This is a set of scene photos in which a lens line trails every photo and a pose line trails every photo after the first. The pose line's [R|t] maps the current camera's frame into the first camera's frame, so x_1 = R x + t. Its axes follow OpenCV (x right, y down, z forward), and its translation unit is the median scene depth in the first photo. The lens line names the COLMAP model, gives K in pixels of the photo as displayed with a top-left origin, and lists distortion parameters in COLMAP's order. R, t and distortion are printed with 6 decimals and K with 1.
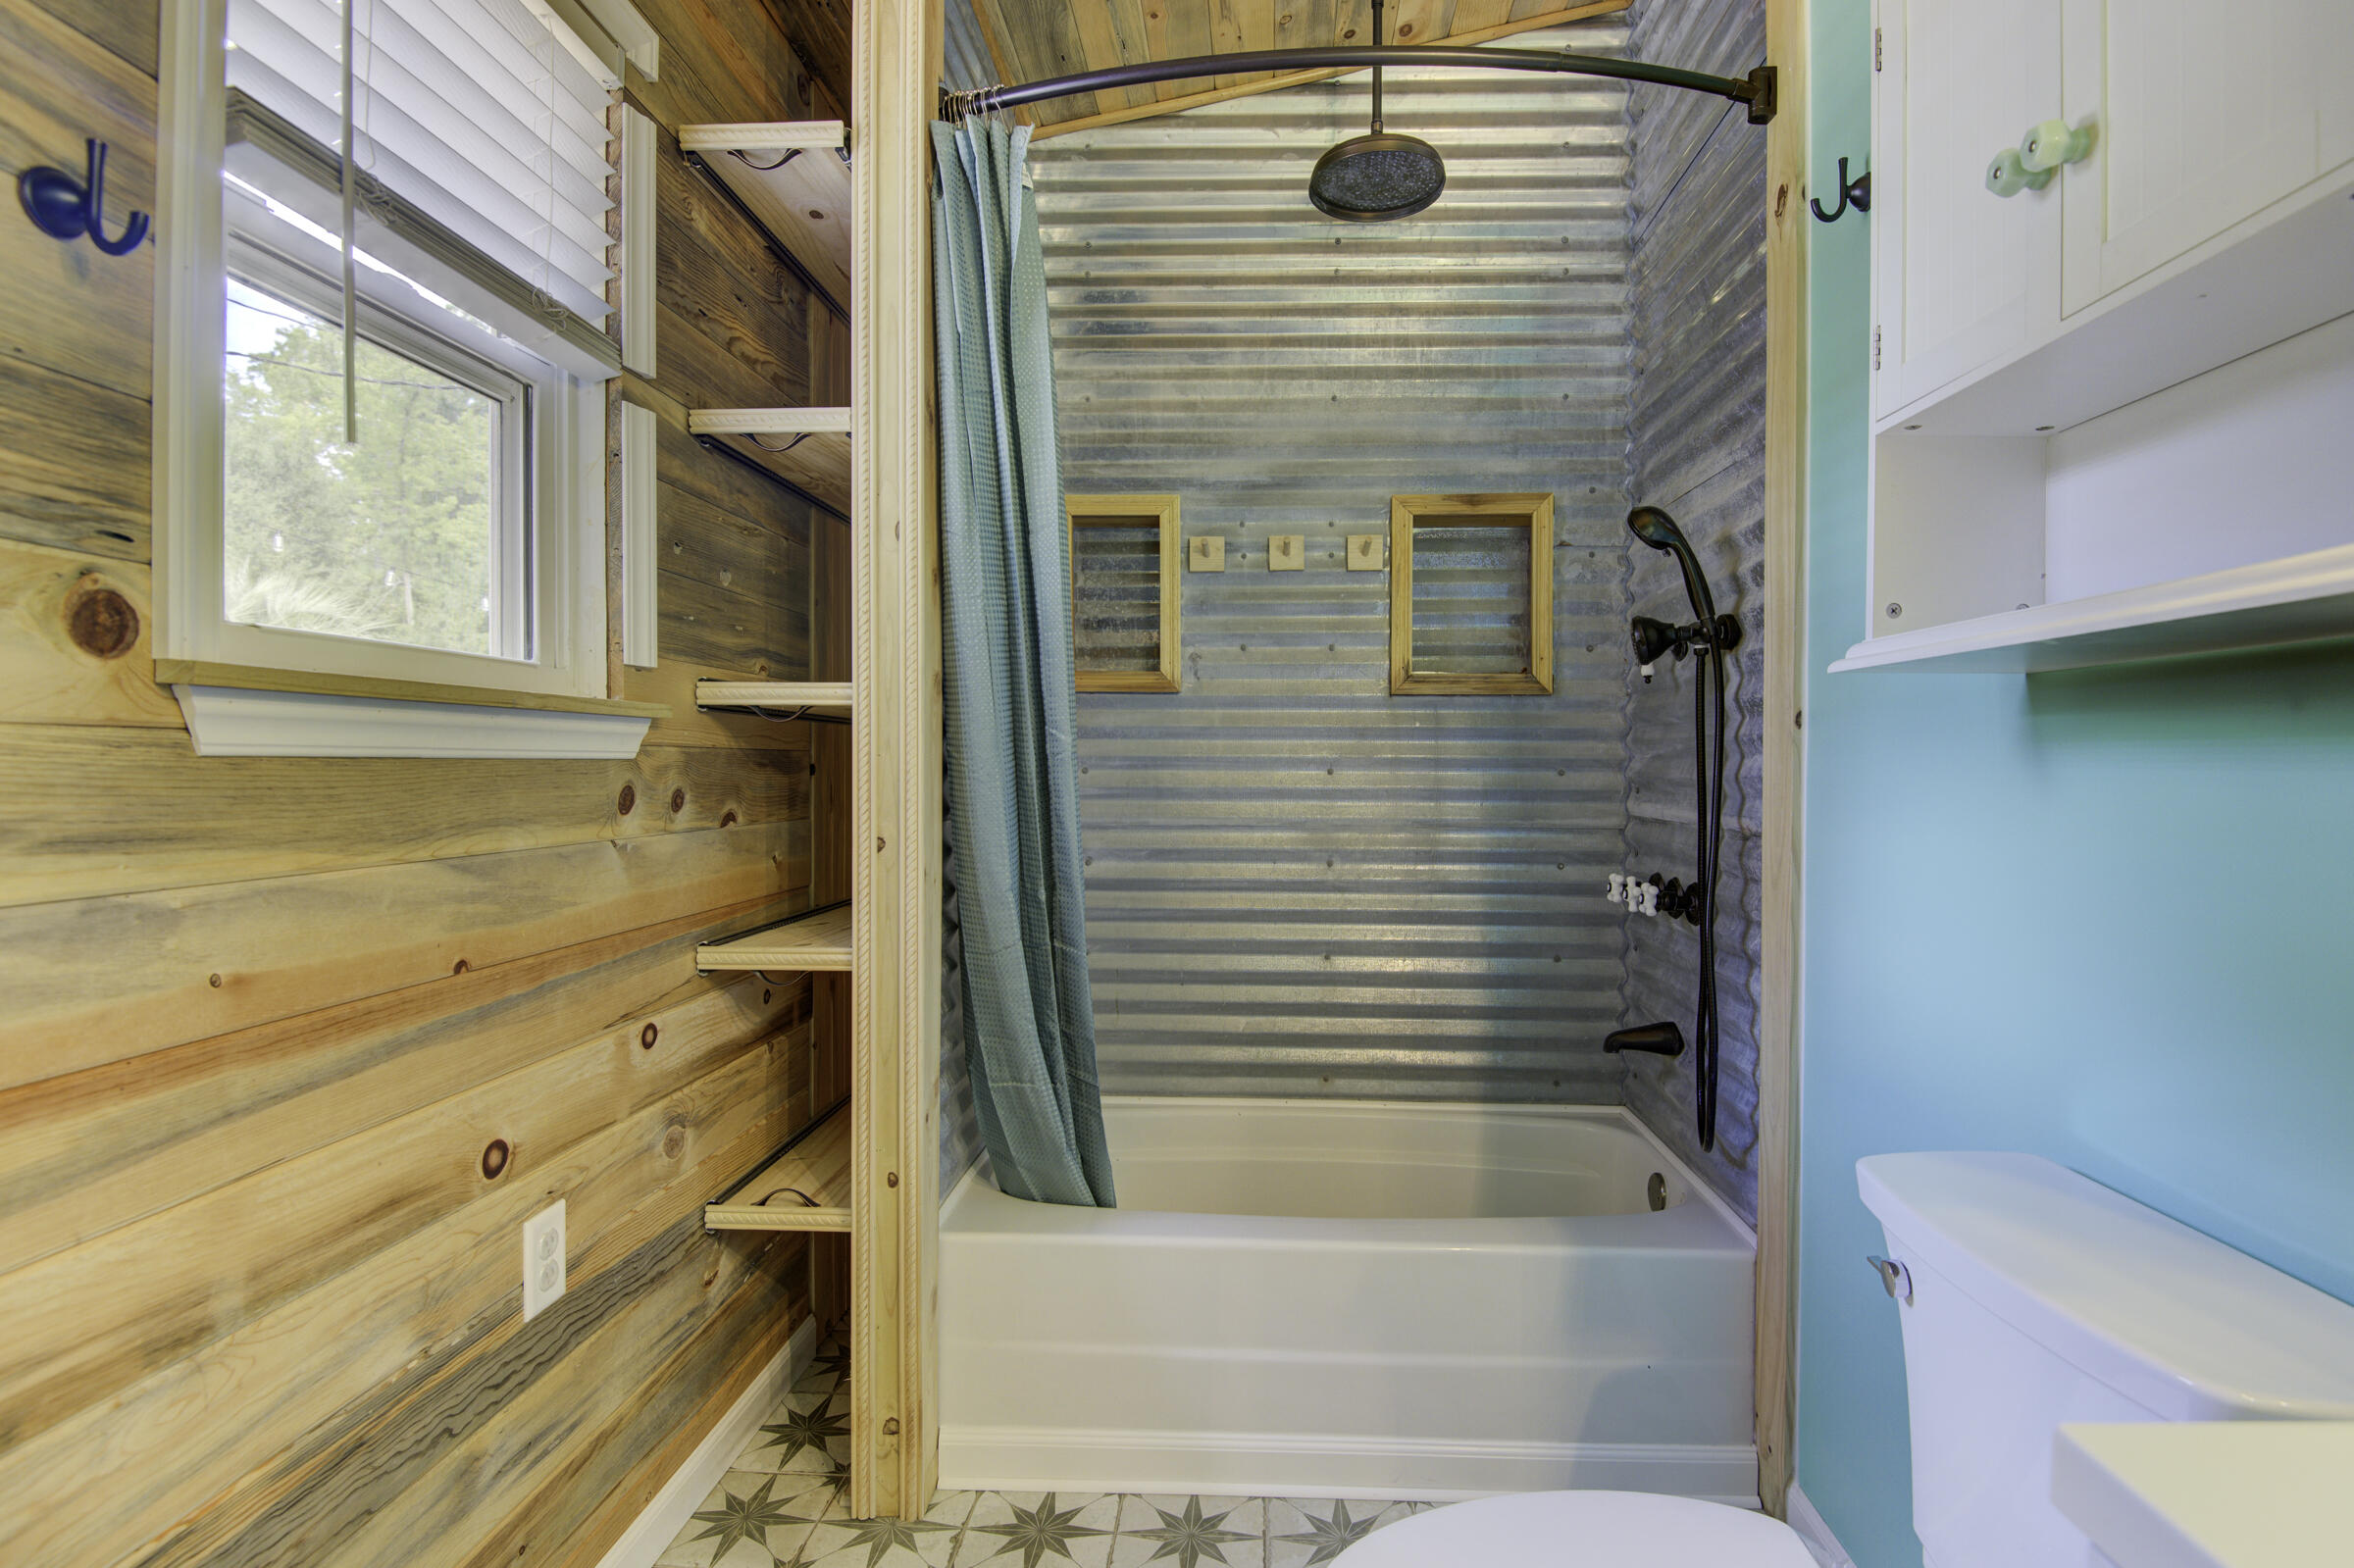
lens RADIAL K [[1093.5, 0, 1242.5], [0, 1093.5, 778.6], [0, 0, 1]] dist [0.028860, -0.042249]
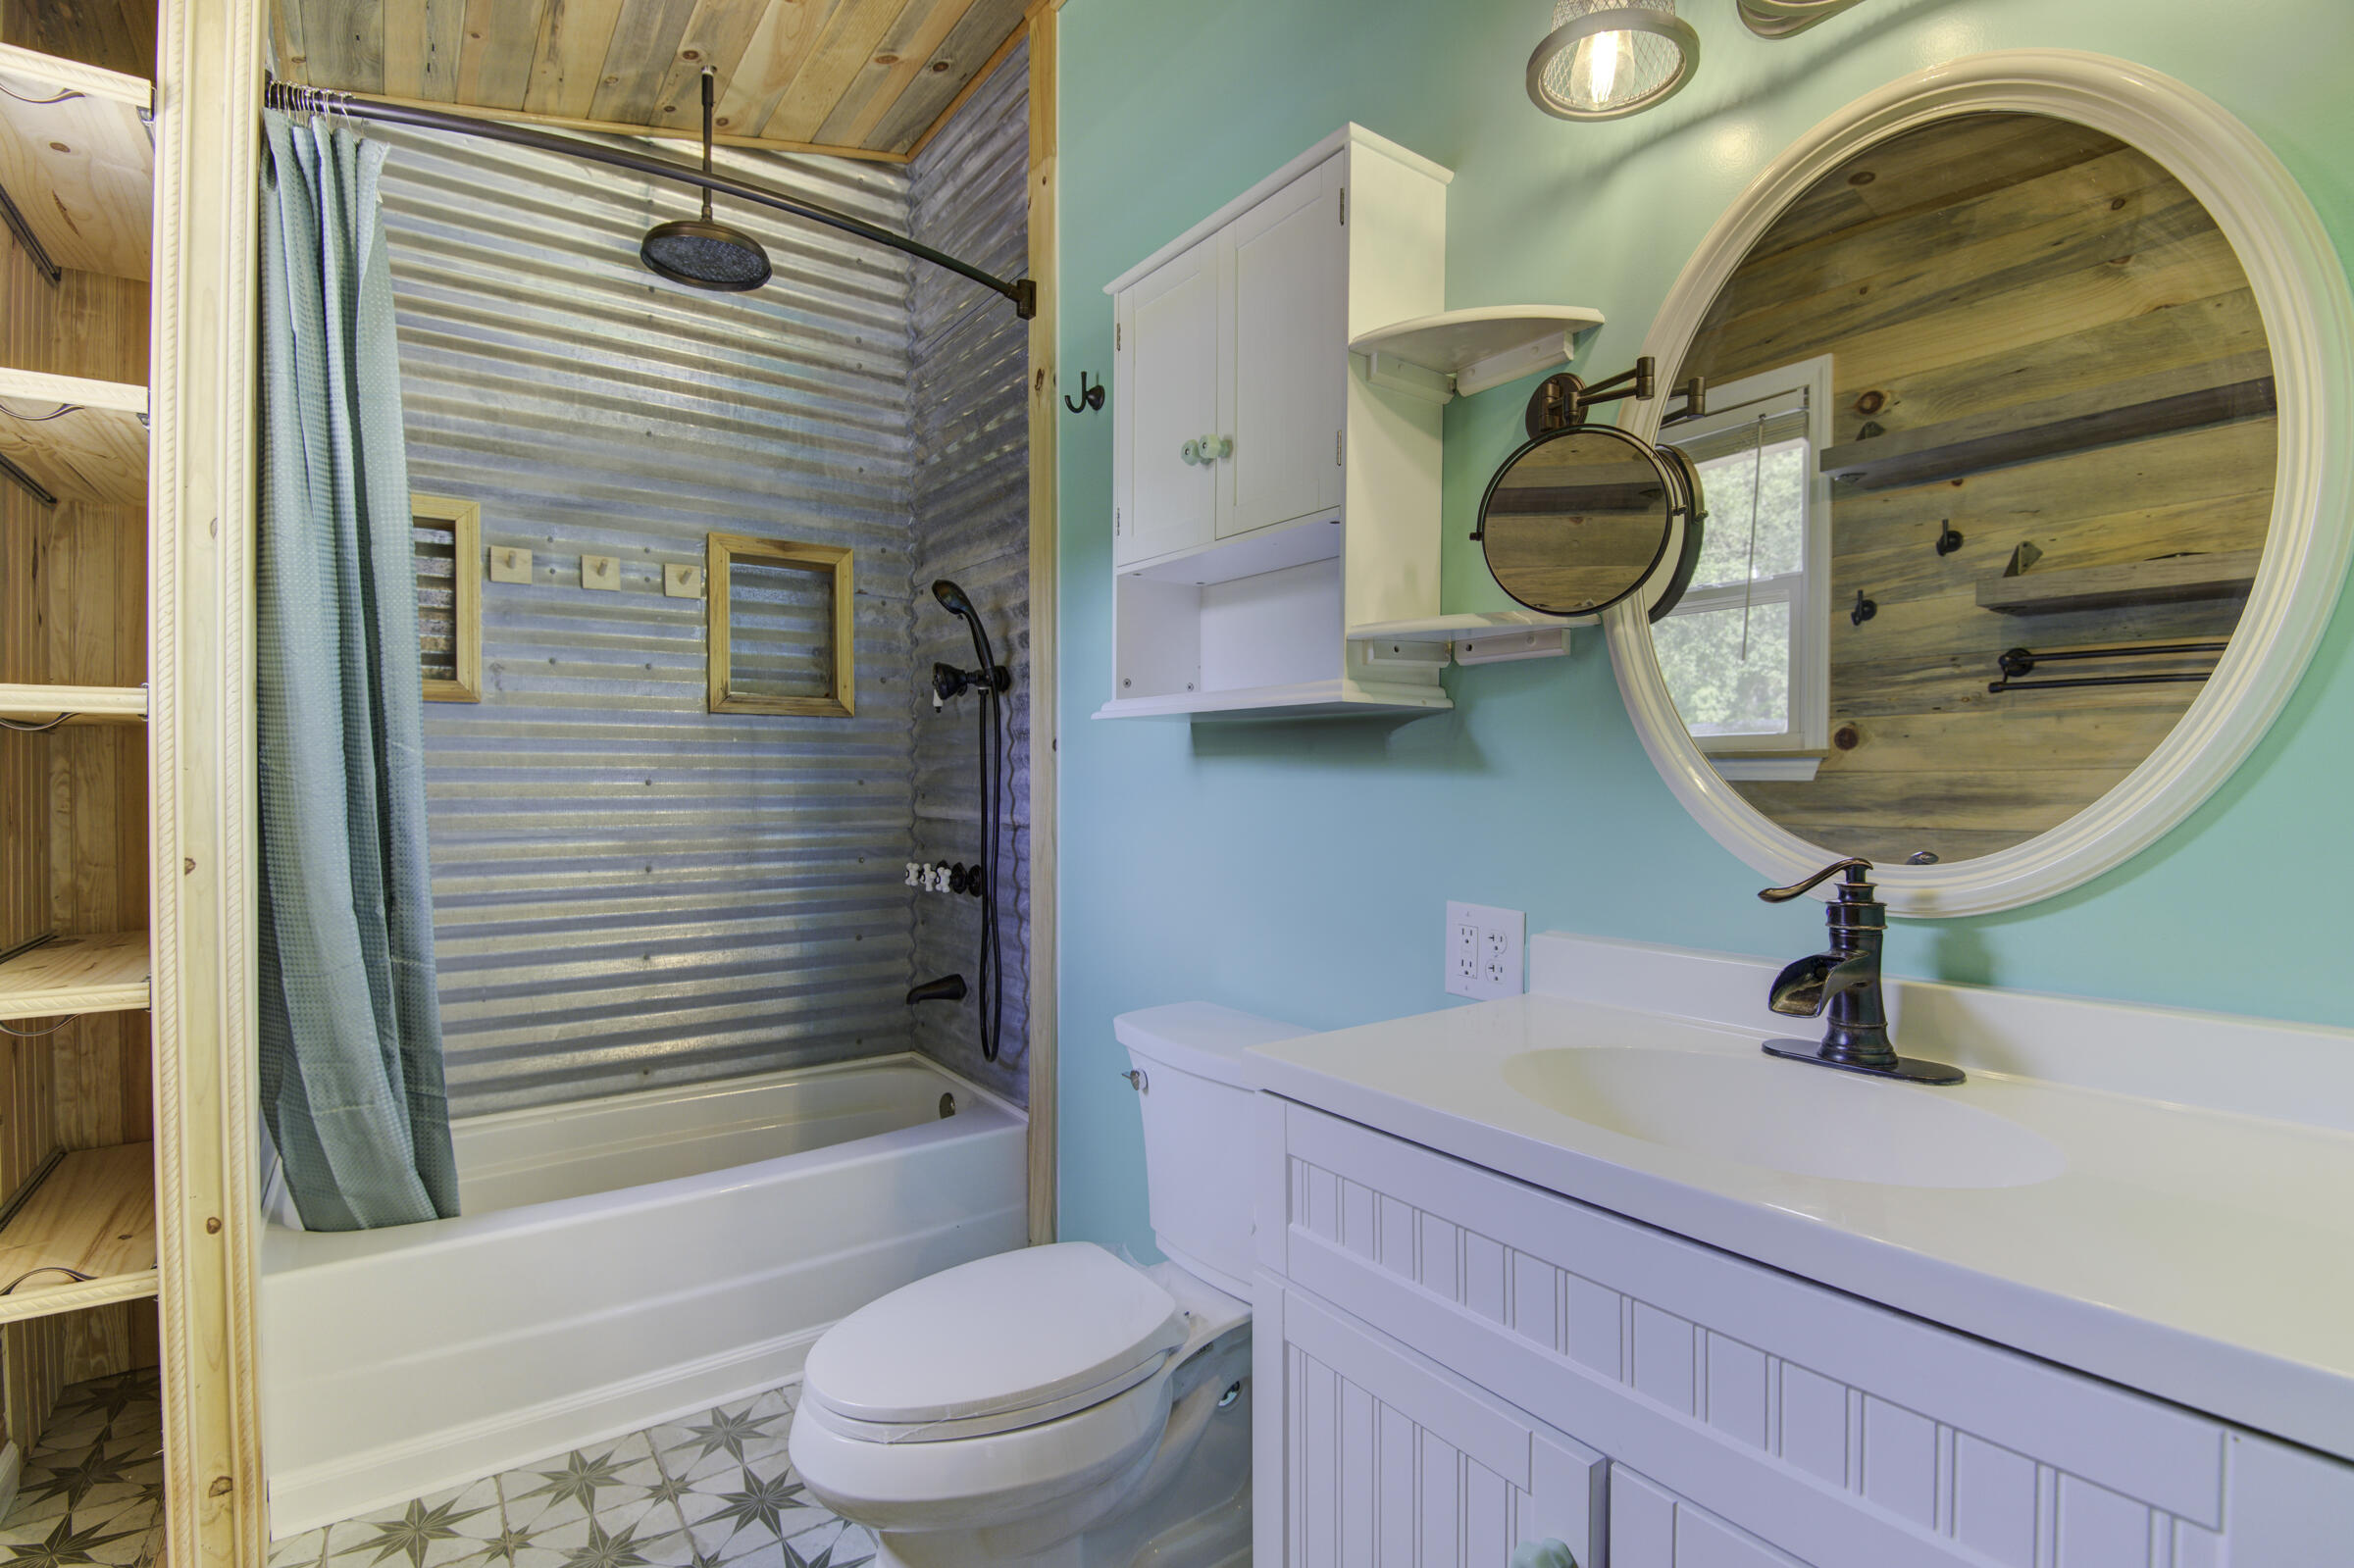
lens RADIAL K [[1084.1, 0, 1172.5], [0, 1084.1, 773.6], [0, 0, 1]] dist [0.003615, -0.014522]
pose [[0.799077, -0.001904, 0.601226, -0.165699], [0.008897, 0.999923, -0.008659, -0.001710], [-0.601163, 0.012268, 0.799032, -0.168932]]
